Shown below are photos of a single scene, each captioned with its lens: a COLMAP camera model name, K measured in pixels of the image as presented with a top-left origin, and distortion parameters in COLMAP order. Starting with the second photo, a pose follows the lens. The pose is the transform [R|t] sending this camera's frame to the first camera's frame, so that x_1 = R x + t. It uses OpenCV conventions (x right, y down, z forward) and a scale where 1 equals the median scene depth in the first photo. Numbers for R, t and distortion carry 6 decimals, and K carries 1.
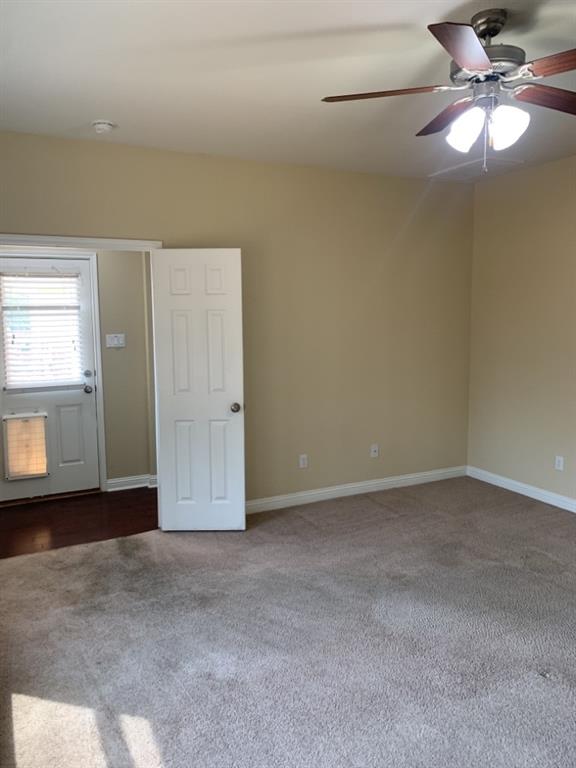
lens RADIAL K [[585.9, 0, 288.0], [0, 585.9, 384.0], [0, 0, 1]] dist [0.021001, -0.004658]
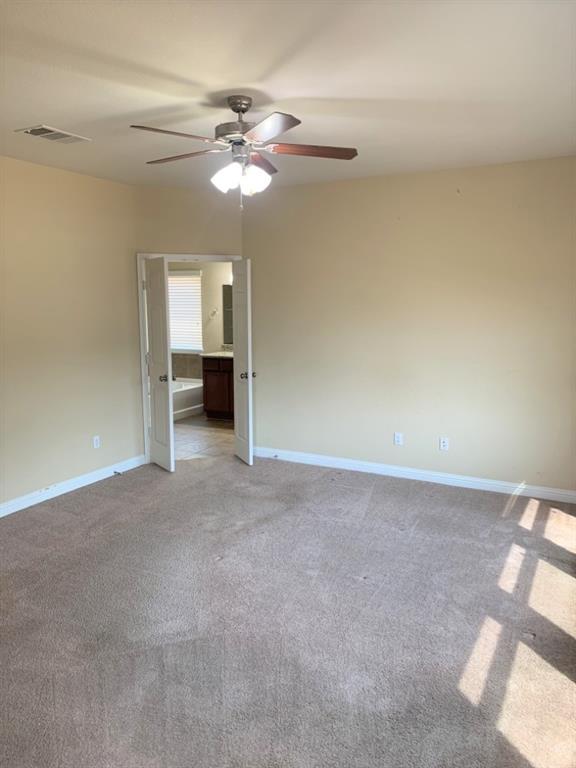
lens RADIAL K [[585.9, 0, 288.0], [0, 585.9, 384.0], [0, 0, 1]] dist [0.021001, -0.004658]
pose [[-0.585504, -0.107136, 0.803559, -0.889769], [0.121792, 0.968353, 0.217850, -0.245044], [-0.801468, 0.225419, -0.553927, 1.777418]]
